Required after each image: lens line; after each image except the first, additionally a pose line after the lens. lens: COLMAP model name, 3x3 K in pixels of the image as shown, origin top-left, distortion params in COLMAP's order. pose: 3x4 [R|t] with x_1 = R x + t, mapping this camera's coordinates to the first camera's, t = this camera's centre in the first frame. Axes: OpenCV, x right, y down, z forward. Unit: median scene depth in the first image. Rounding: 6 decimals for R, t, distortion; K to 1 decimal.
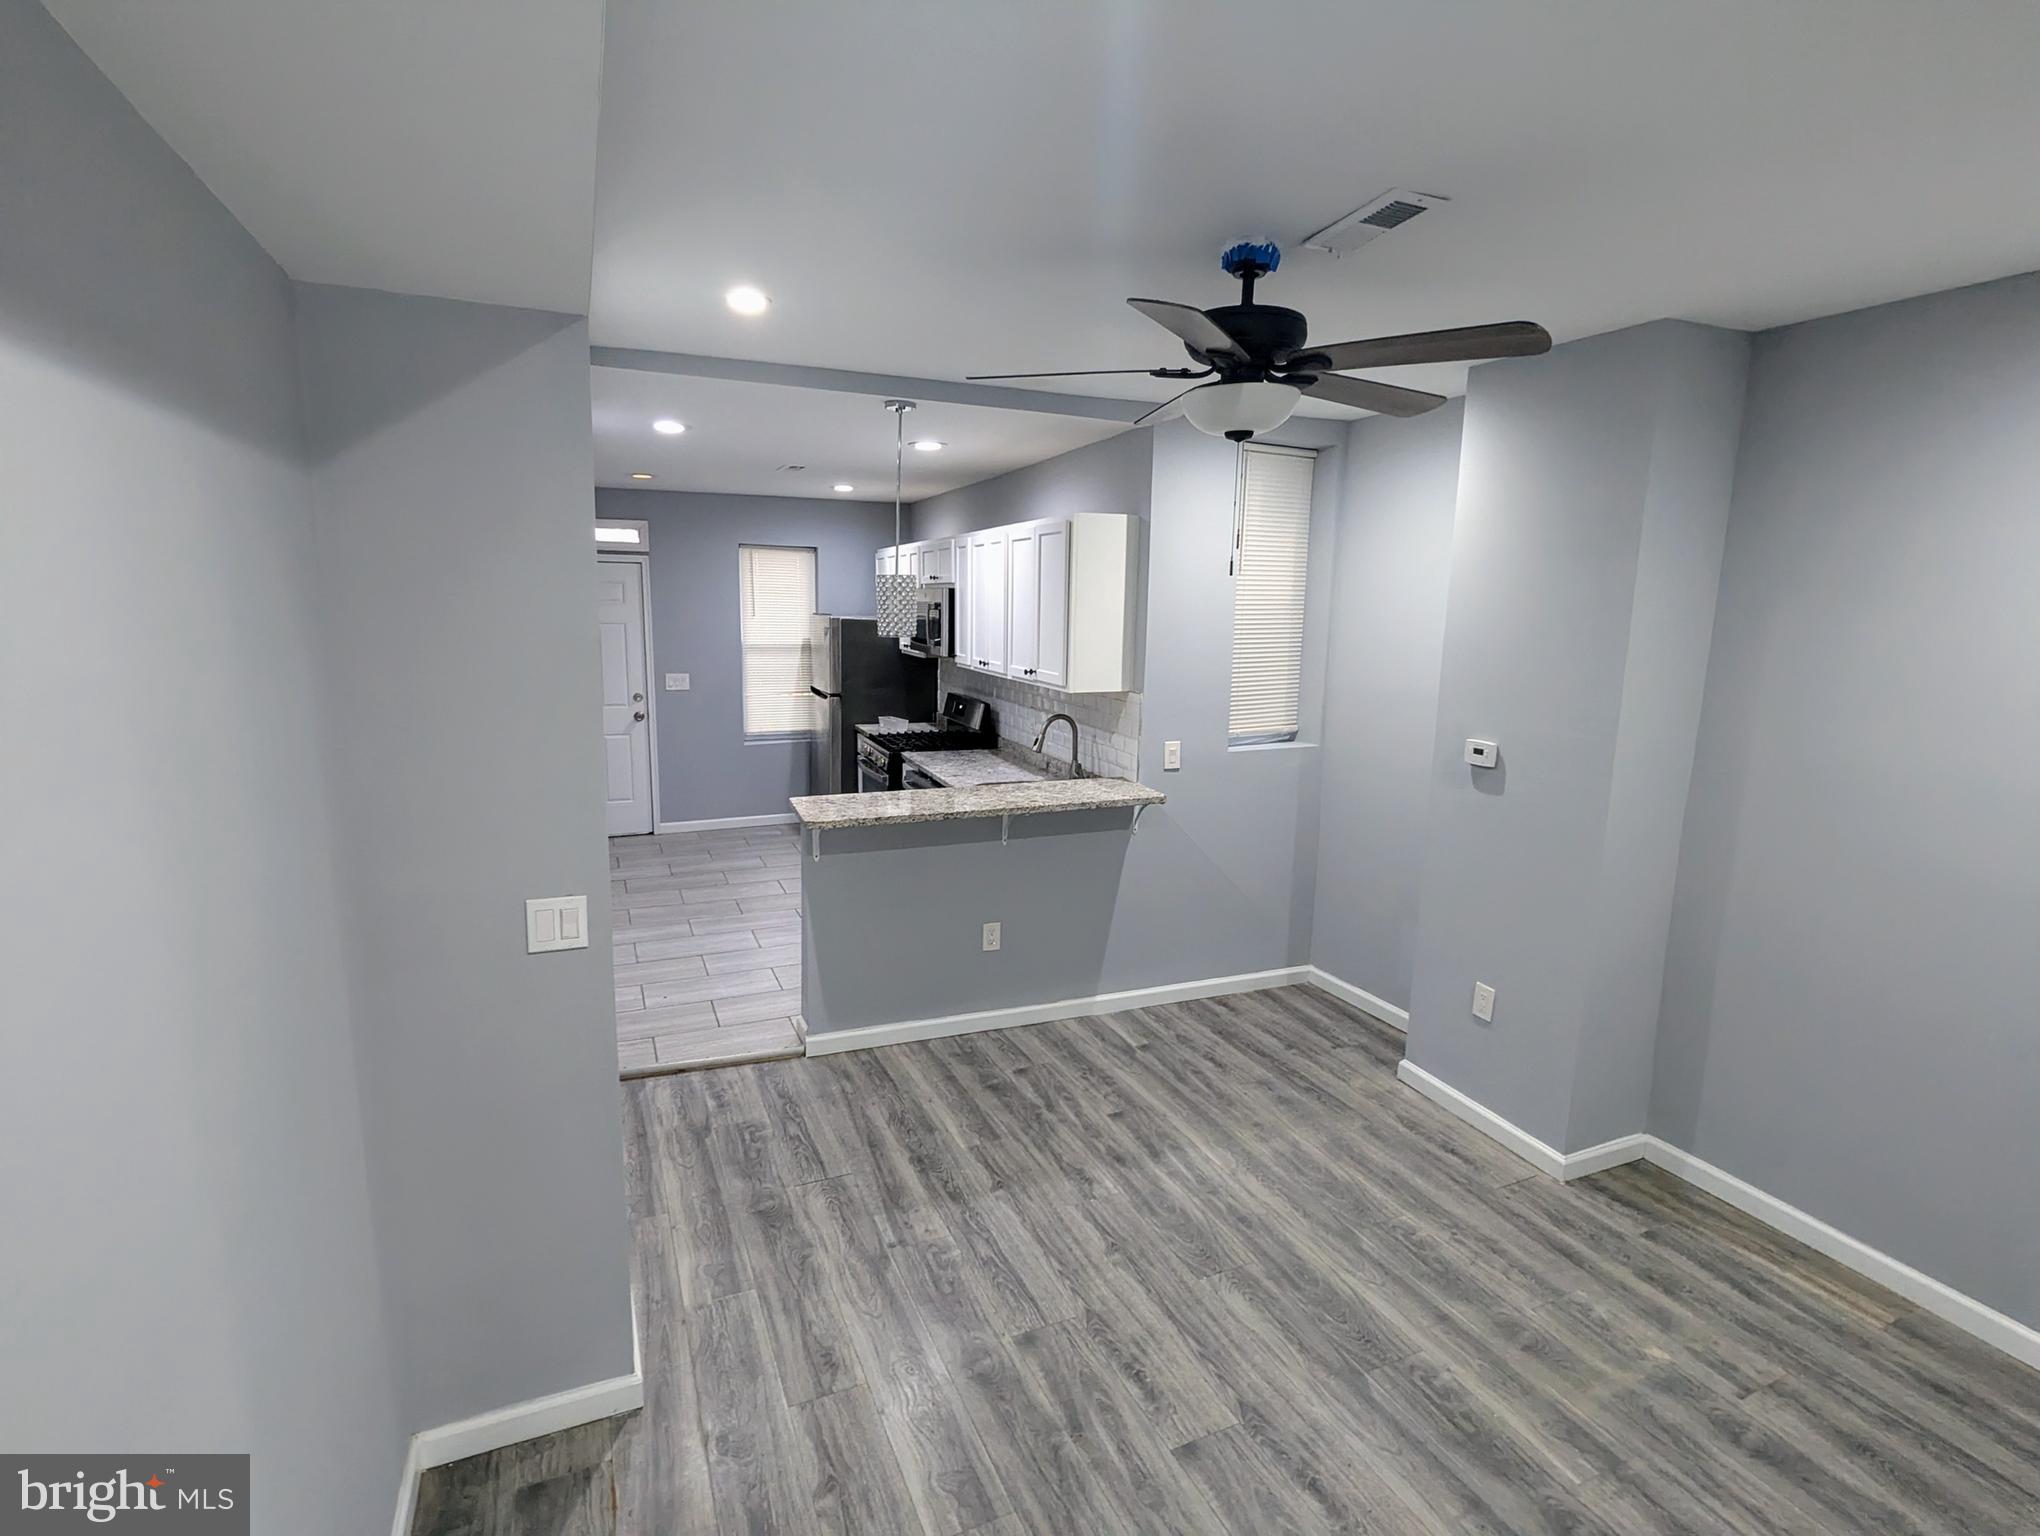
lens RADIAL K [[969.8, 0, 1007.9], [0, 969.8, 765.9], [0, 0, 1]] dist [-0.002984, 0.001381]
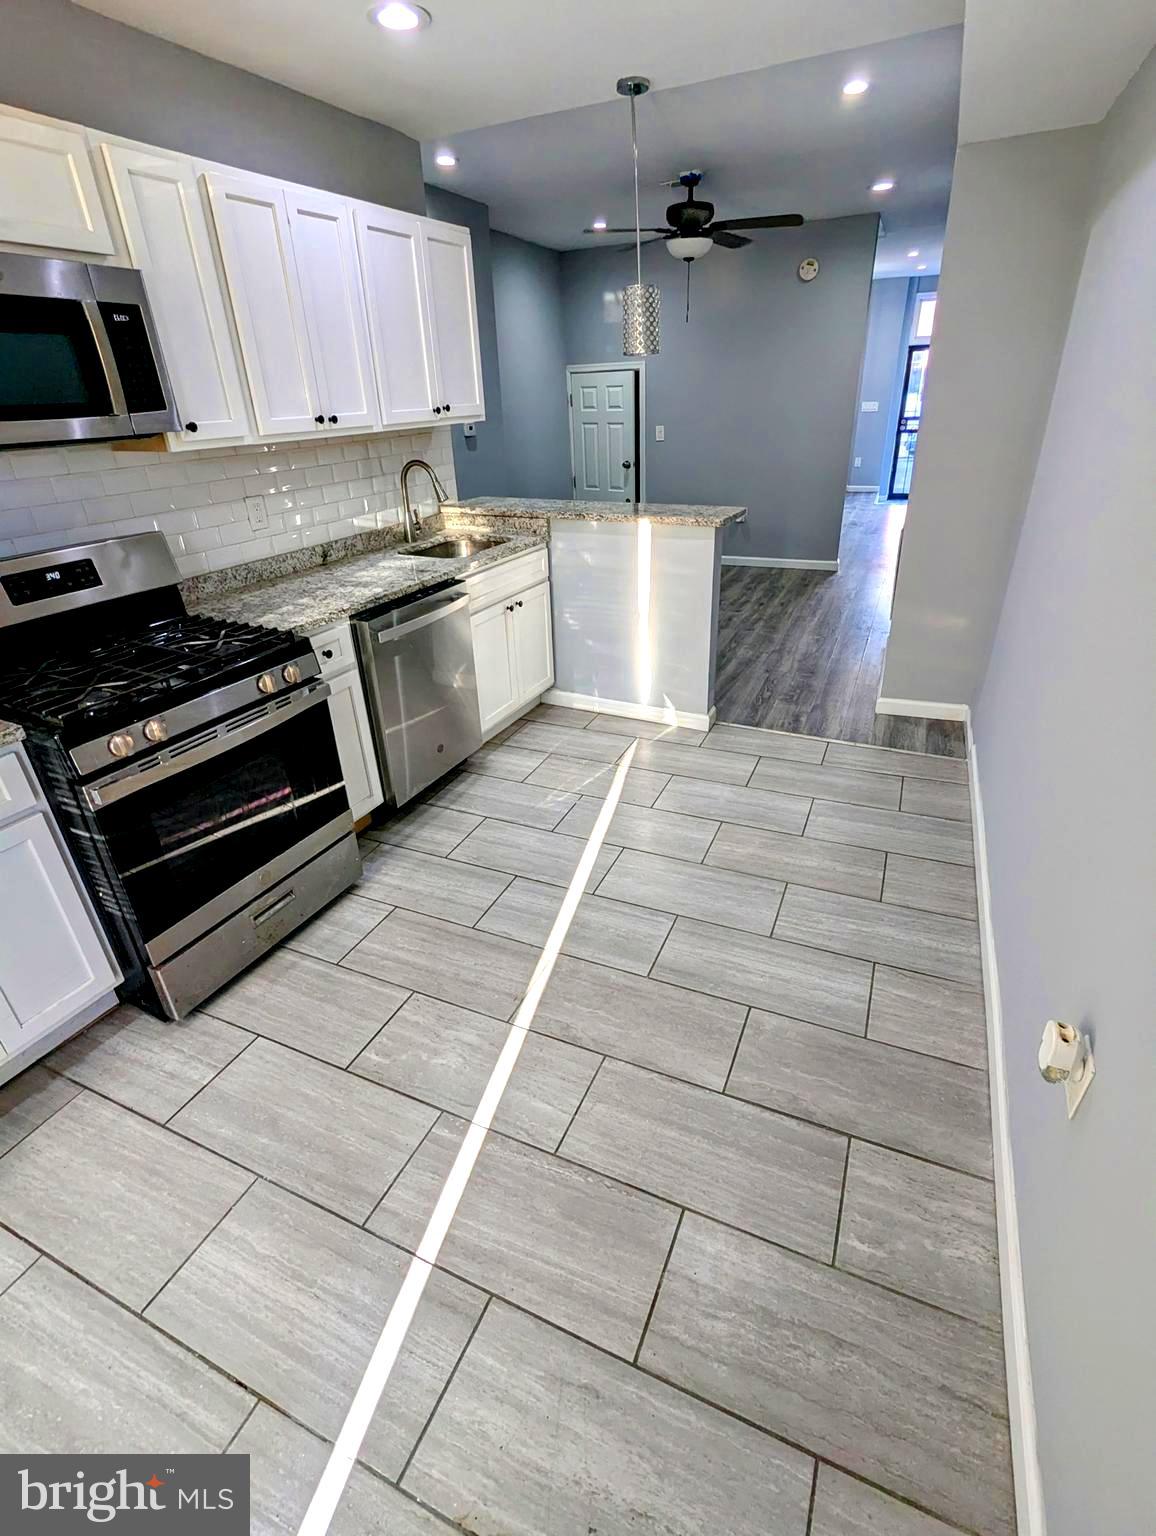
lens RADIAL K [[730.2, 0, 576.1], [0, 730.2, 766.9], [0, 0, 1]] dist [-0.002984, 0.001381]
pose [[-0.671559, -0.337274, 0.659738, -0.733109], [0.149777, 0.810221, 0.566665, -0.226067], [-0.725655, 0.479362, -0.493595, 1.628183]]
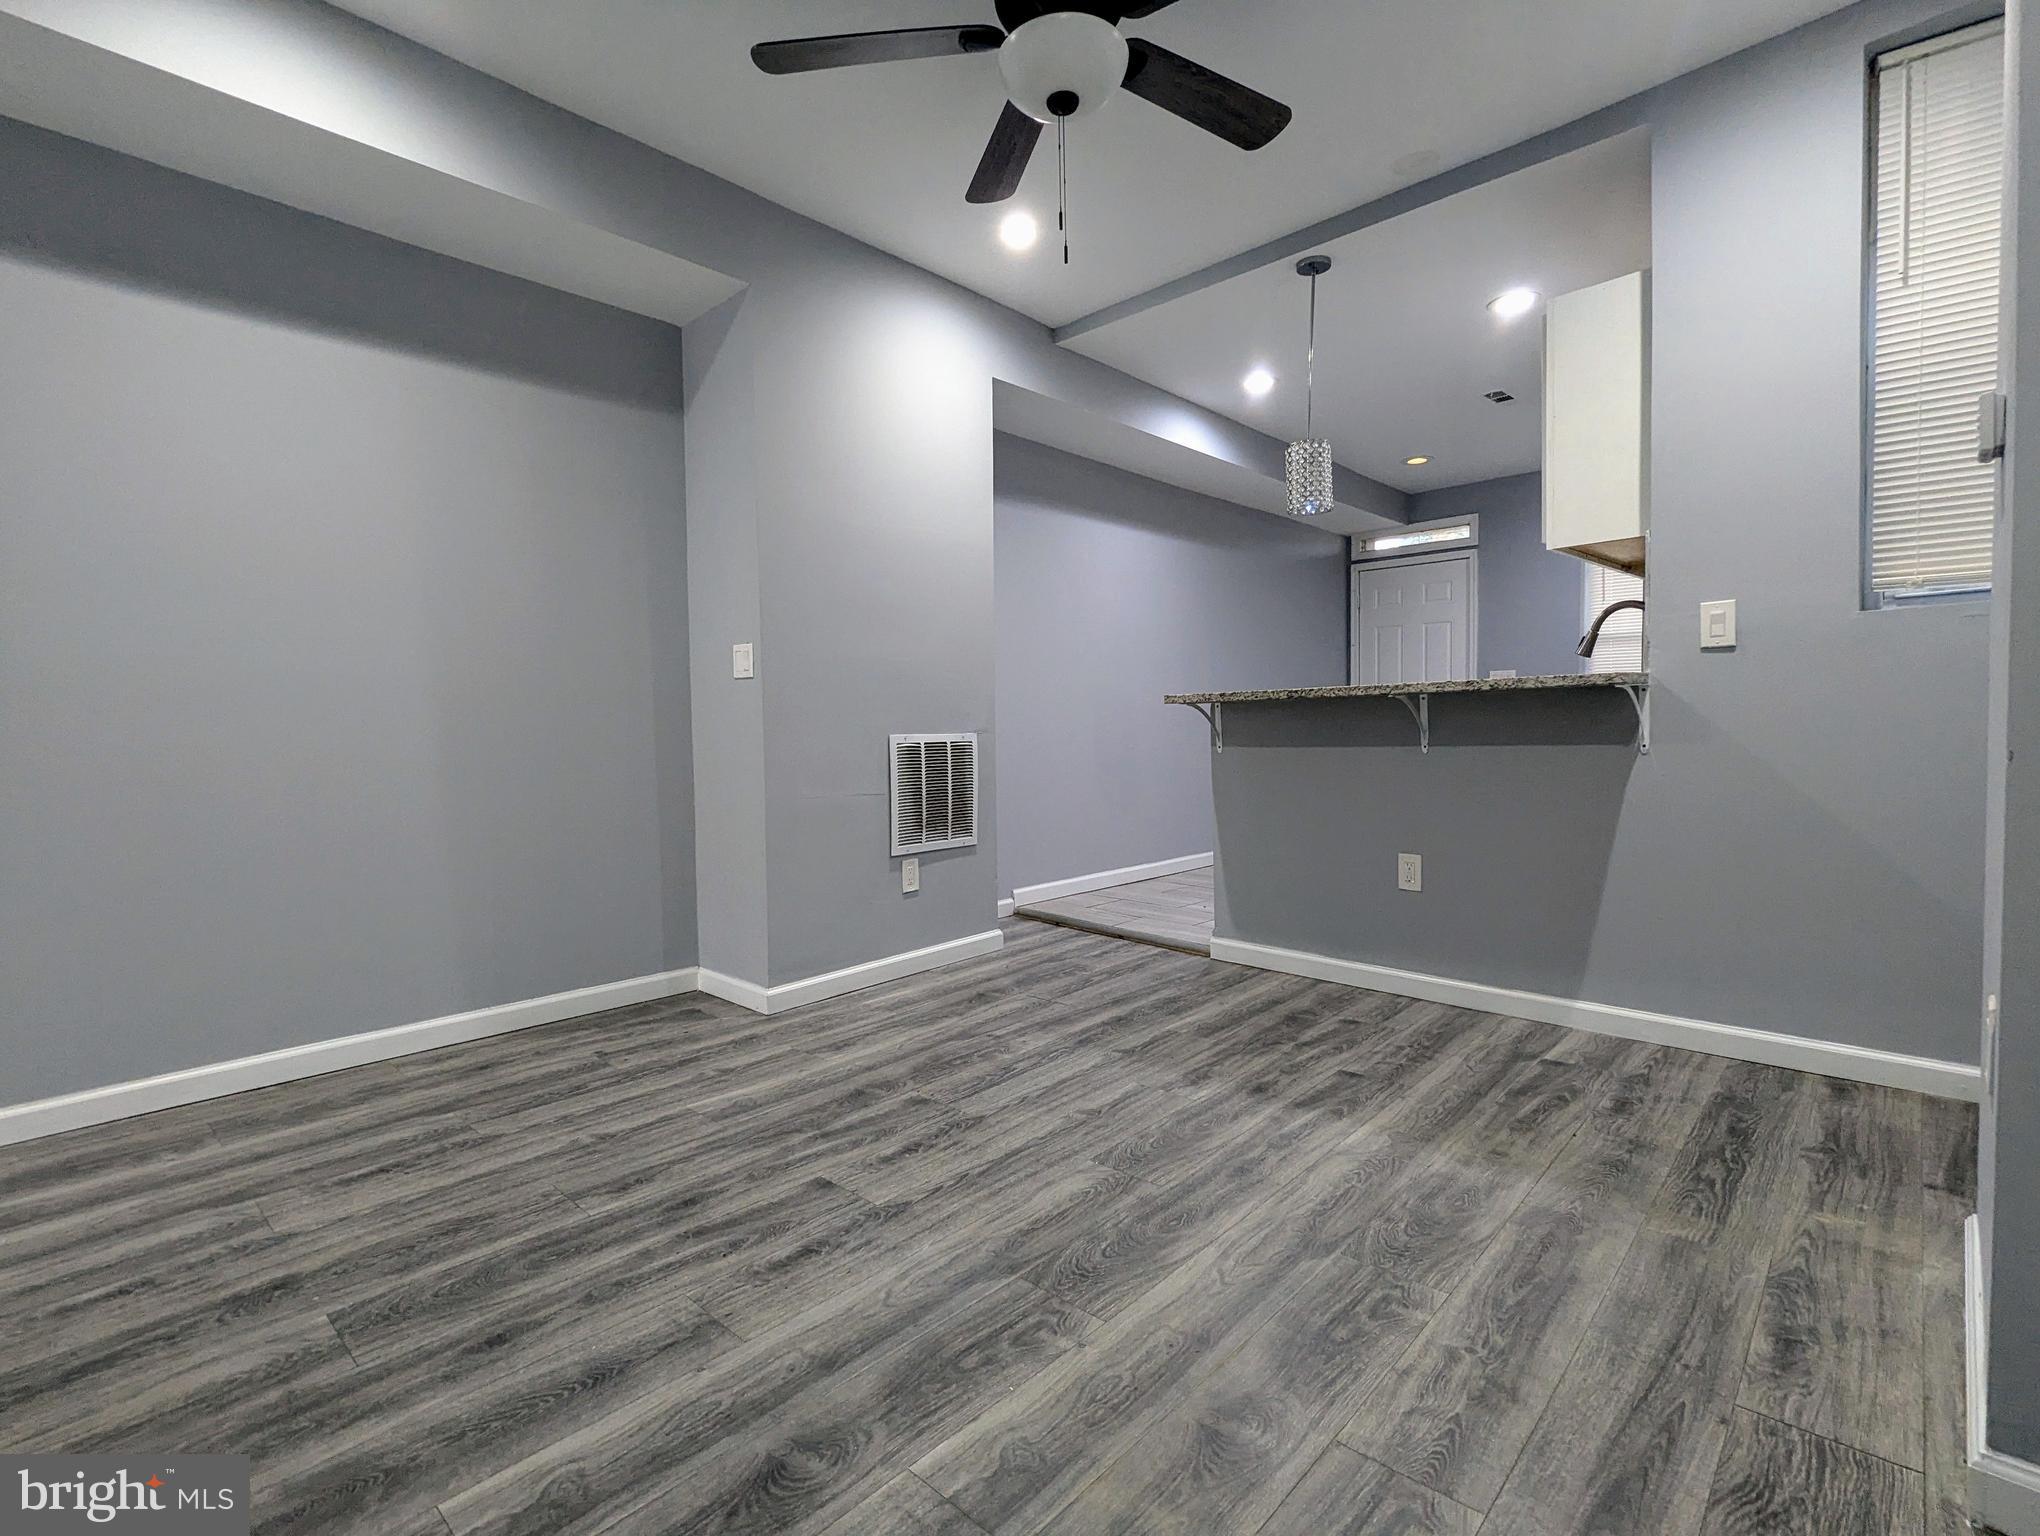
lens RADIAL K [[969.8, 0, 1003.6], [0, 969.8, 770.7], [0, 0, 1]] dist [-0.002984, 0.001381]
pose [[0.387880, 0.019040, -0.921513, 0.607316], [-0.131560, 0.990693, -0.034906, 0.174142], [0.912272, 0.134774, 0.386776, 0.404316]]
